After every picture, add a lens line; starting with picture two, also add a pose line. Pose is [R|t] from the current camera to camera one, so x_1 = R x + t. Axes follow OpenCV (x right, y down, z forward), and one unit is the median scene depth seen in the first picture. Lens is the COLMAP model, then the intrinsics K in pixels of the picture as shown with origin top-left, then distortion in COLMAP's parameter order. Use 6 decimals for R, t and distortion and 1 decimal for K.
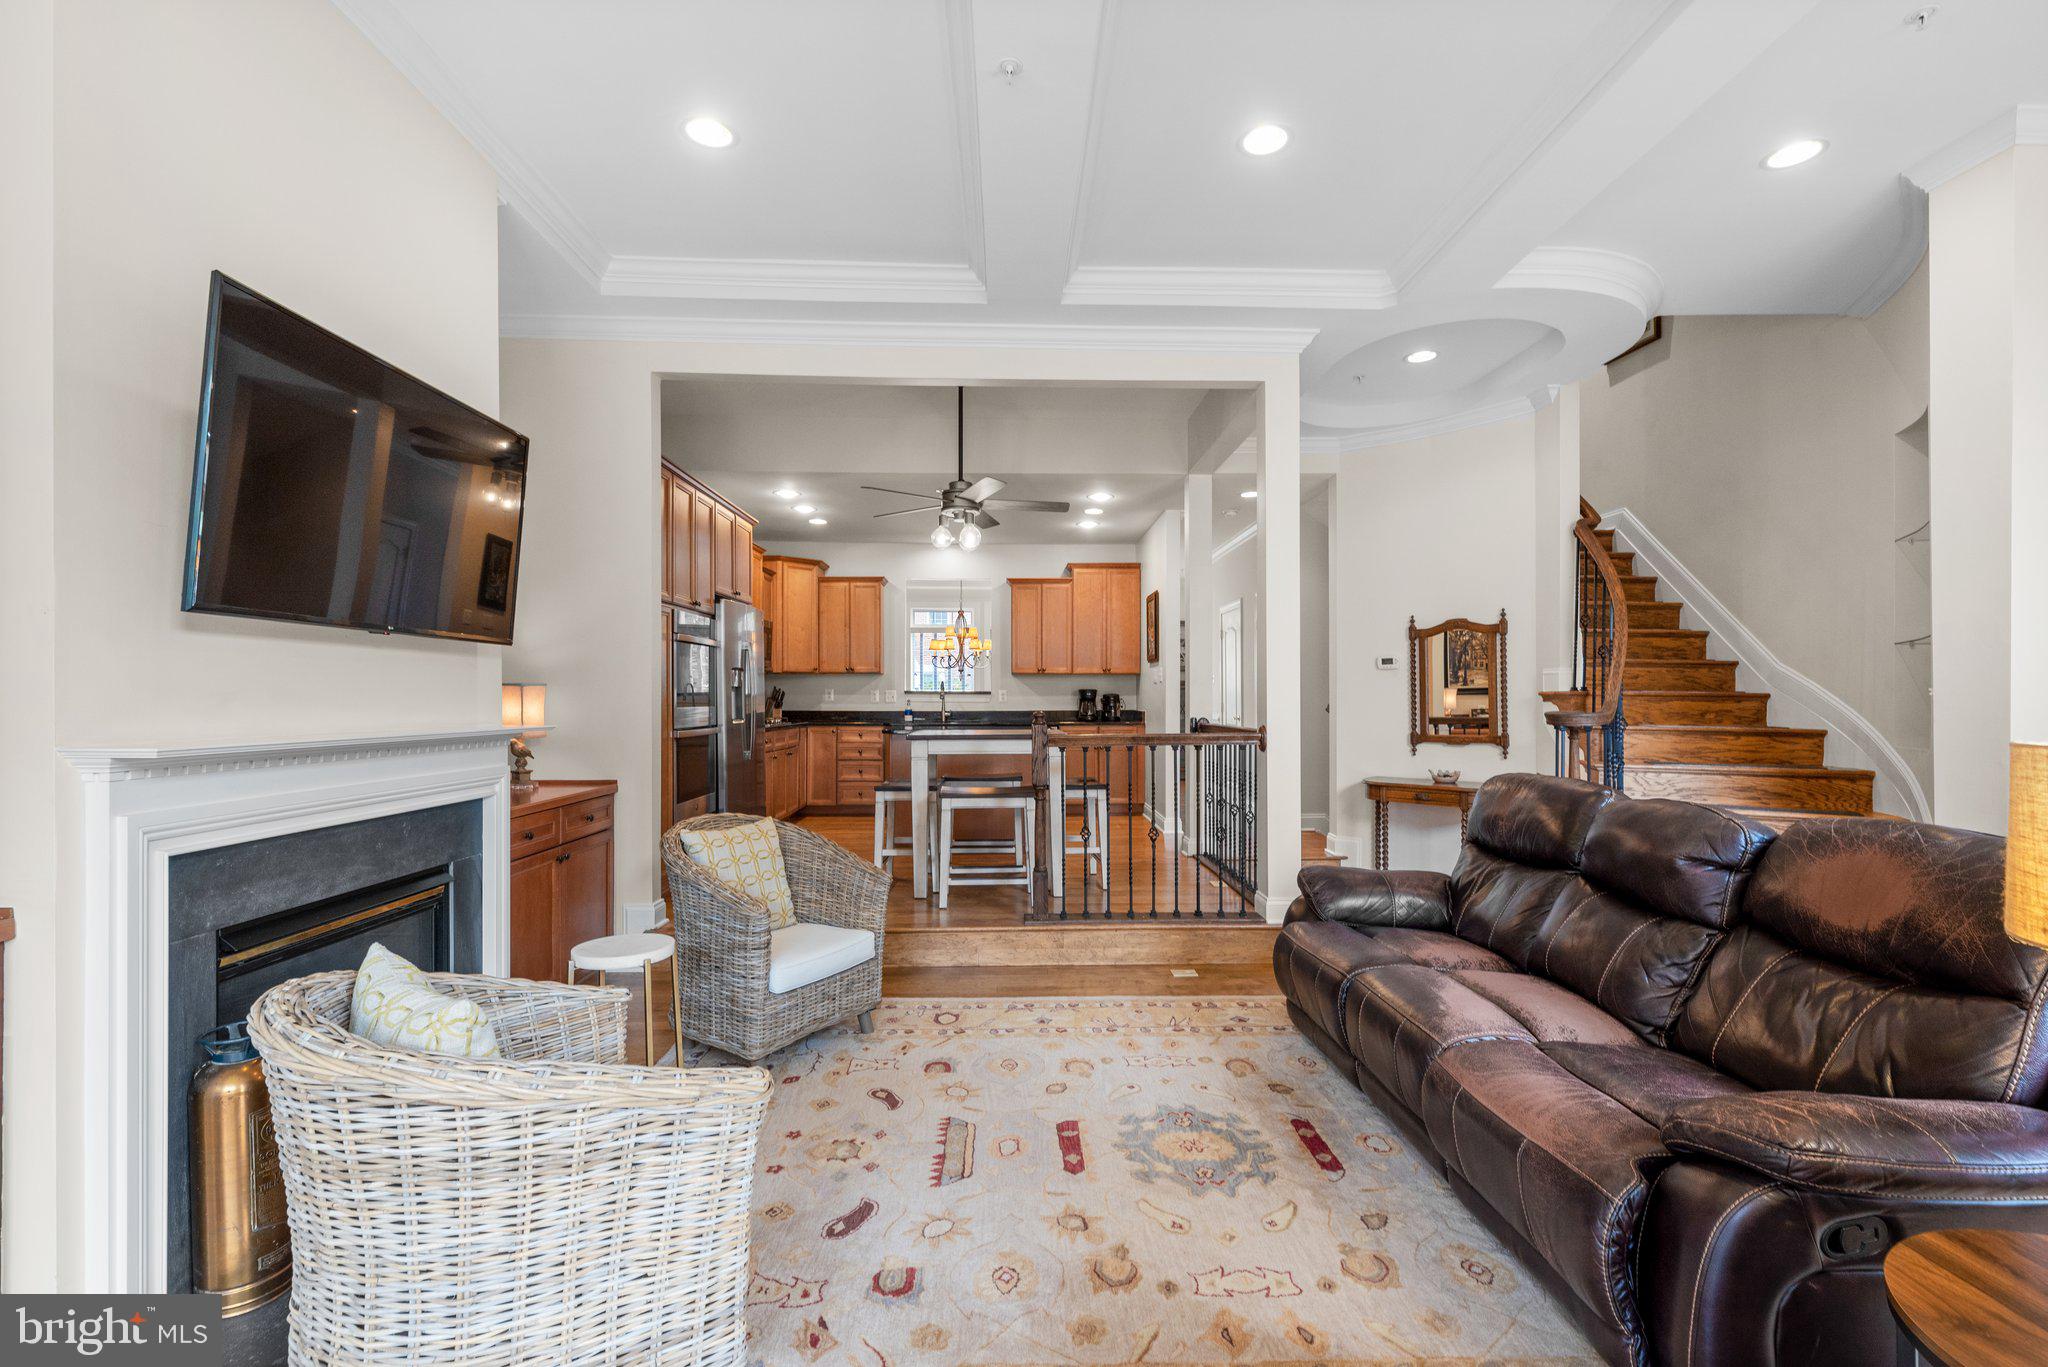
lens RADIAL K [[918.9, 0, 1028.7], [0, 918.9, 700.8], [0, 0, 1]] dist [0.001409, -0.000522]
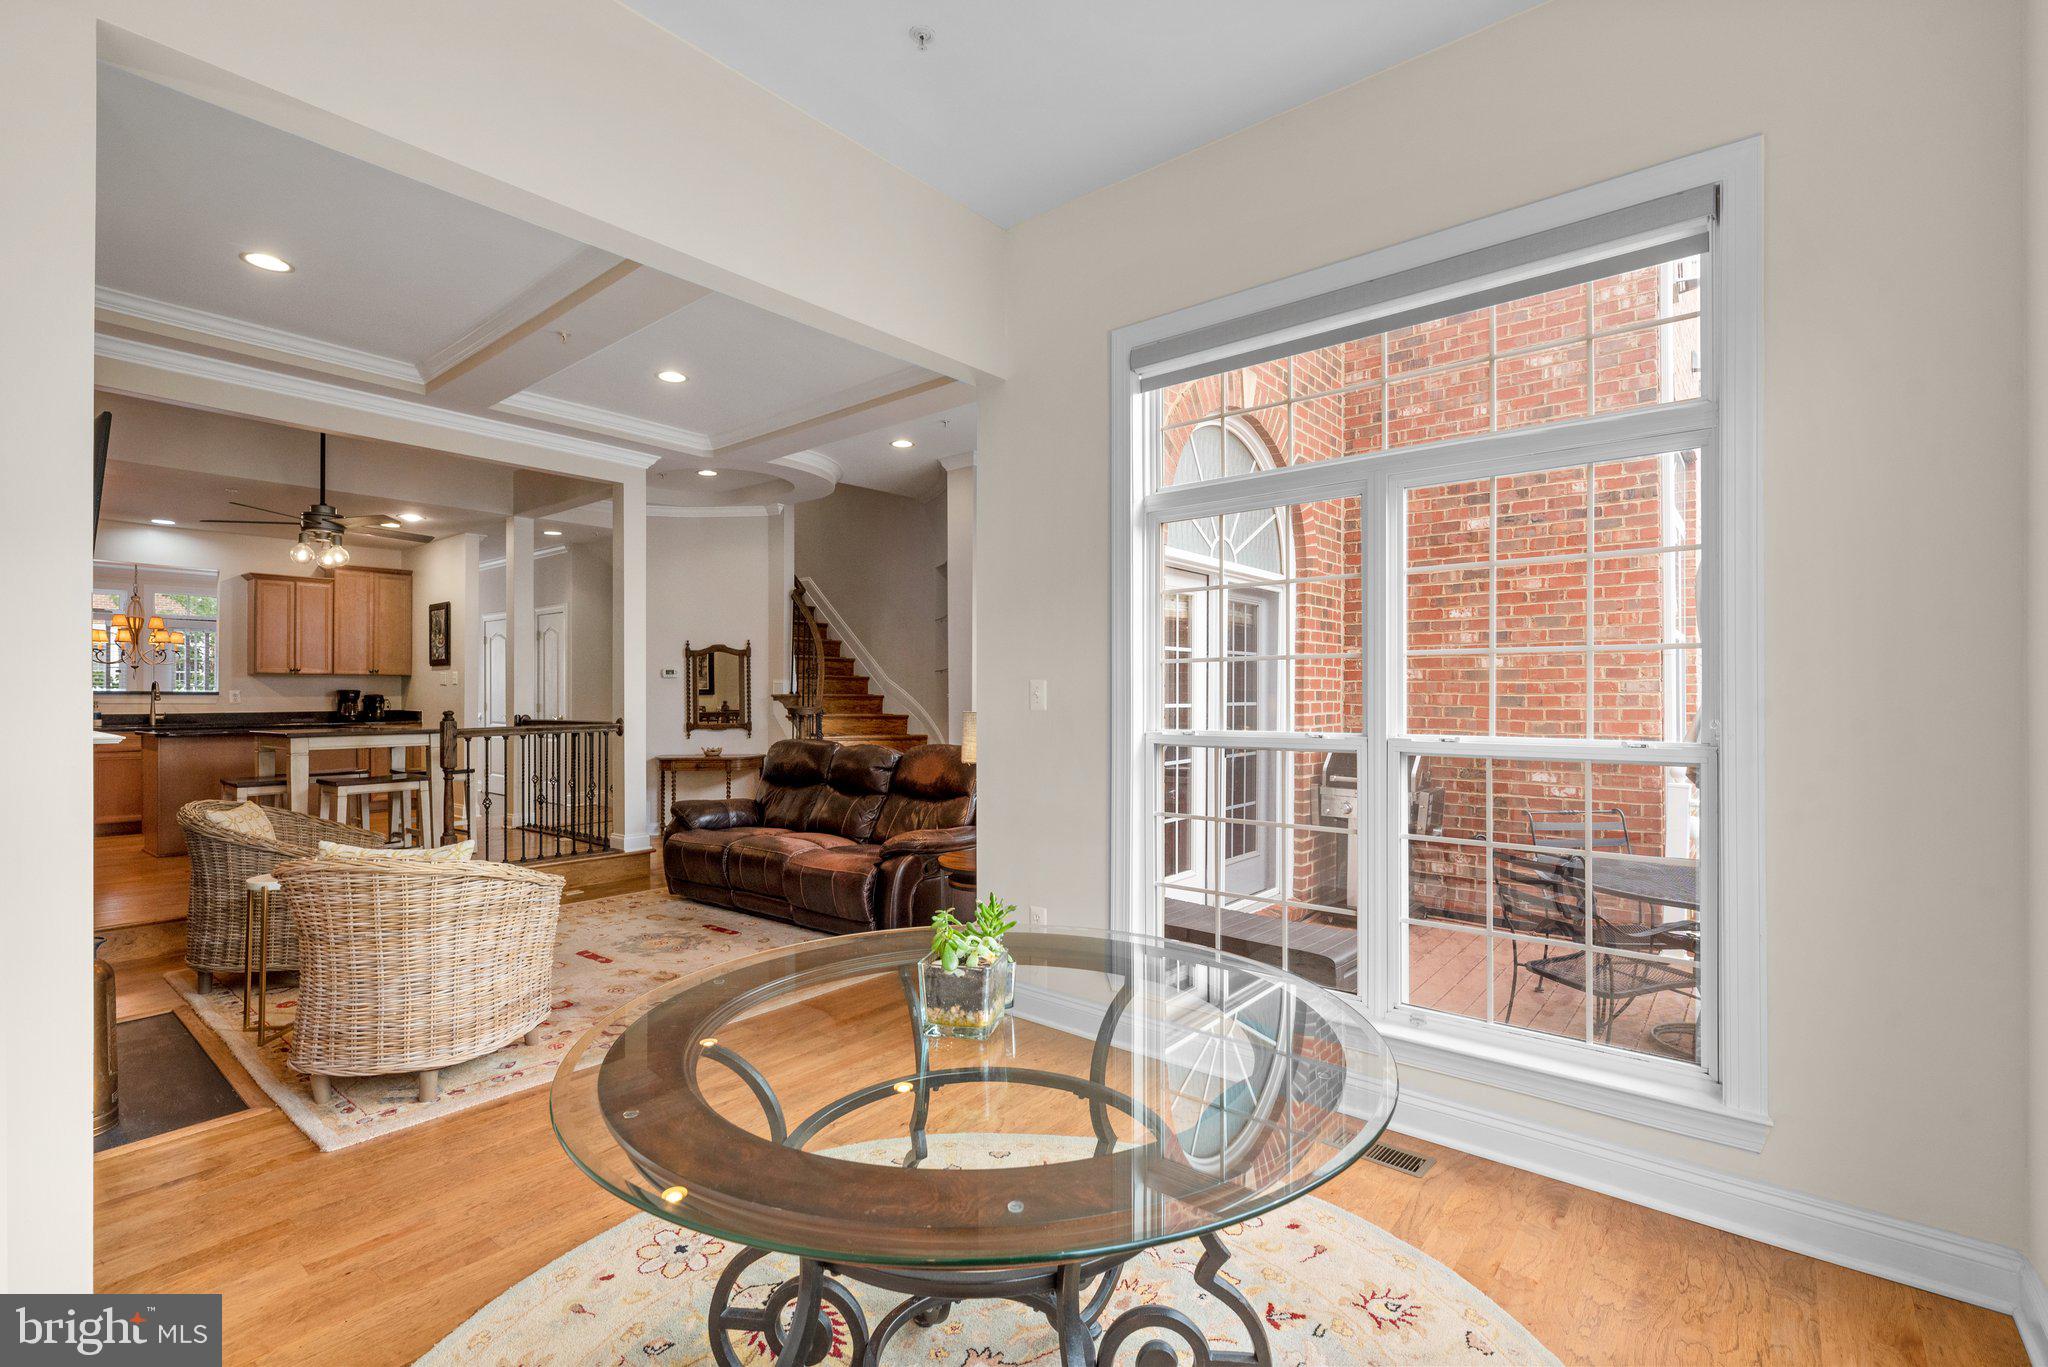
lens RADIAL K [[918.9, 0, 1026.6], [0, 918.9, 689.3], [0, 0, 1]] dist [0.001409, -0.000522]
pose [[0.652750, 0.004361, 0.757561, -0.375914], [0.003483, 0.999956, -0.008758, -0.003302], [-0.757566, 0.008355, 0.652705, -0.386968]]
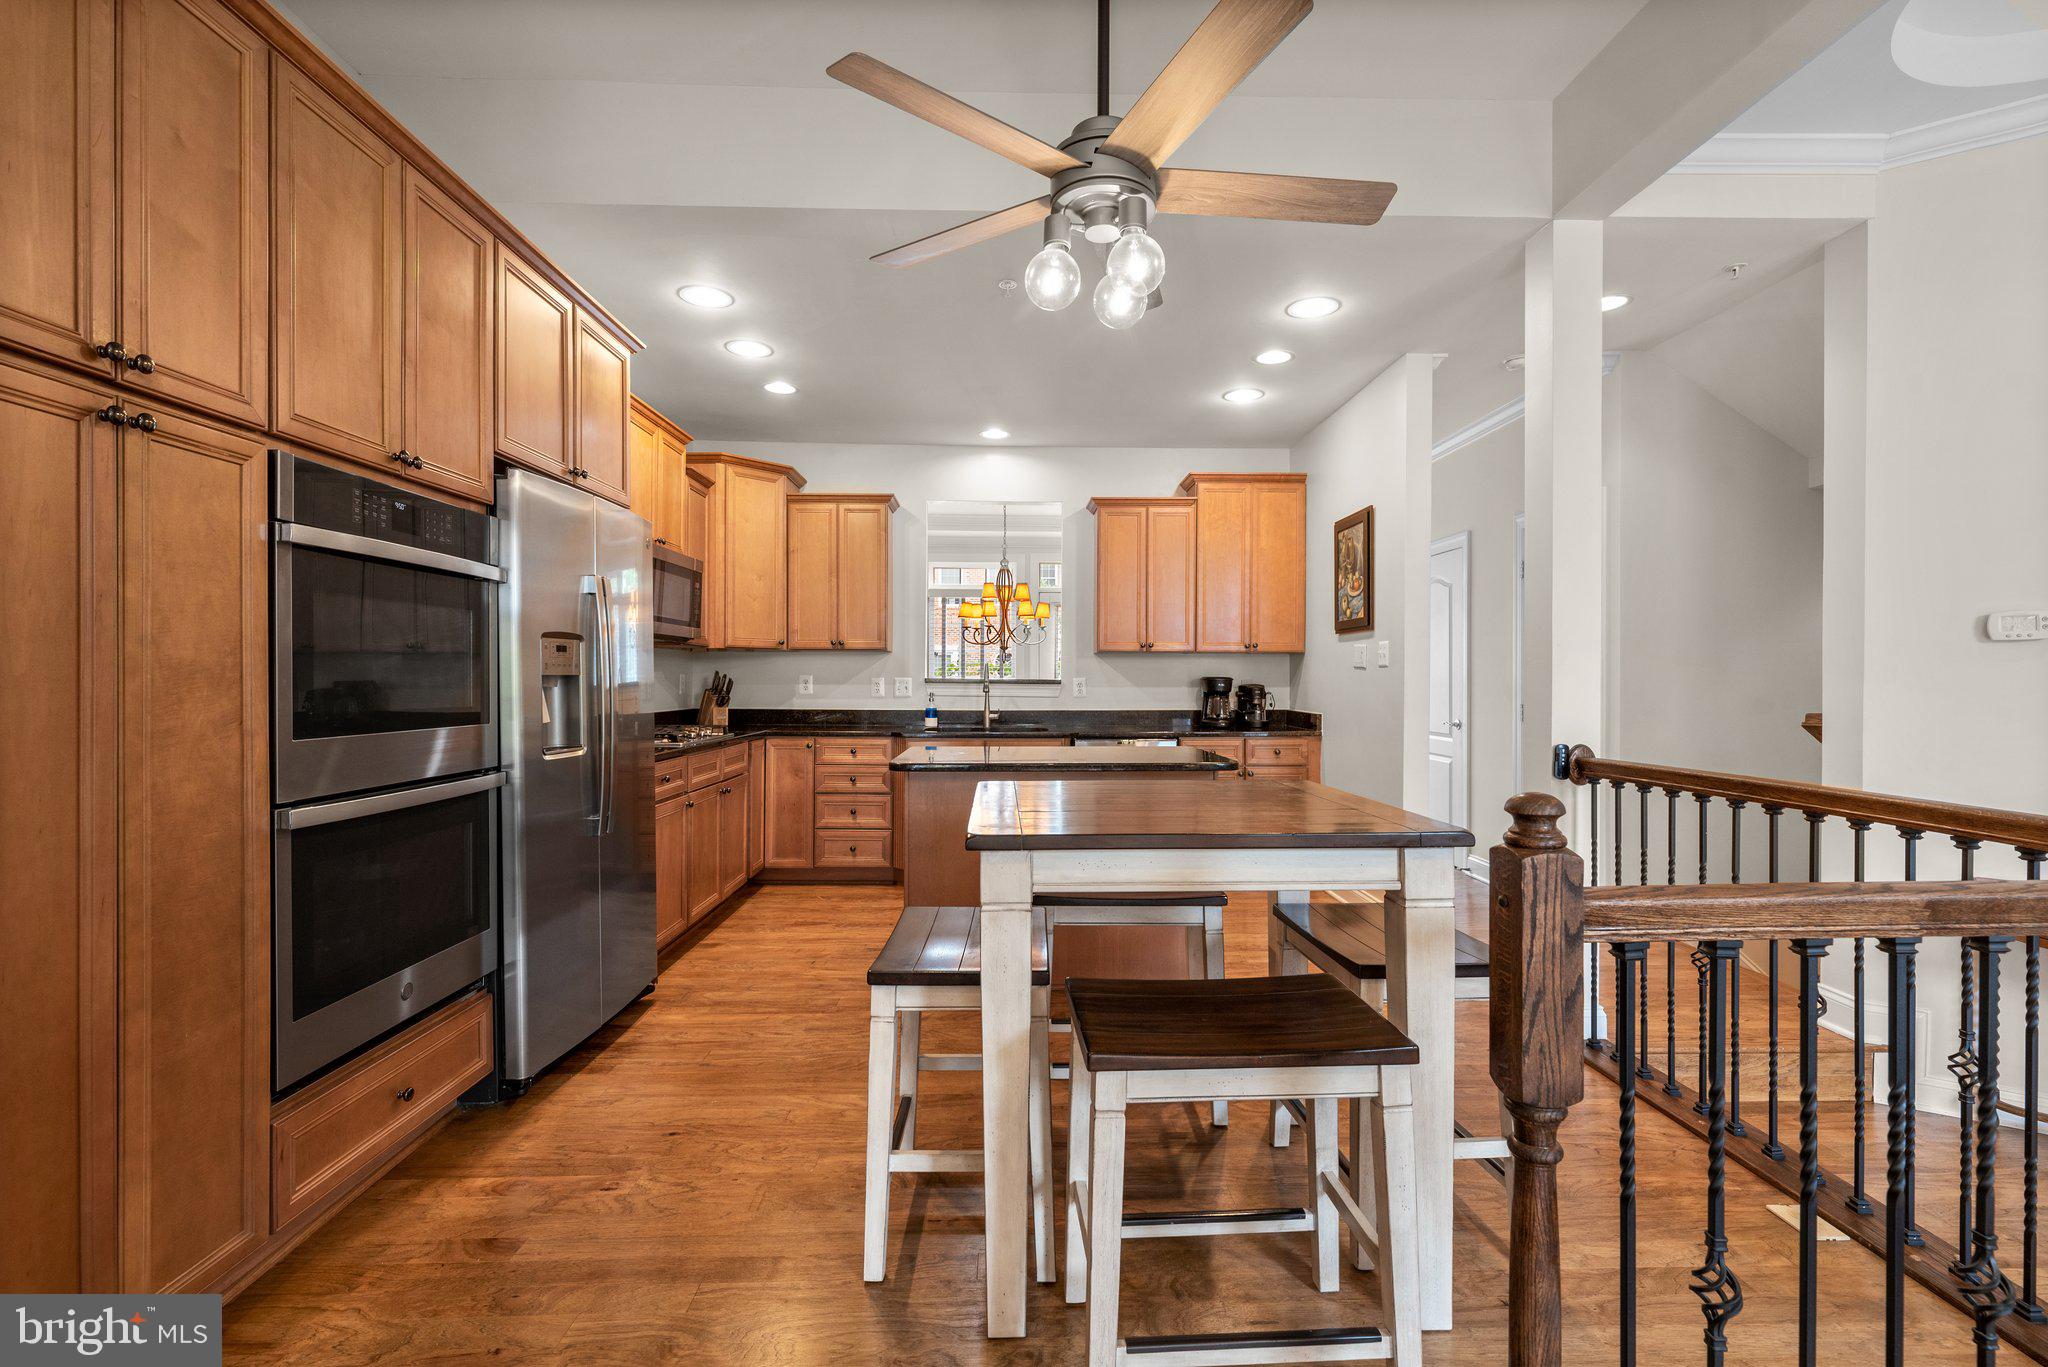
lens RADIAL K [[918.9, 0, 1029.7], [0, 918.9, 681.7], [0, 0, 1]] dist [0.001409, -0.000522]
pose [[0.999977, 0.003402, -0.005790, -0.105377], [-0.003405, 0.999994, -0.000522, -0.015017], [0.005788, 0.000541, 0.999983, 0.655202]]
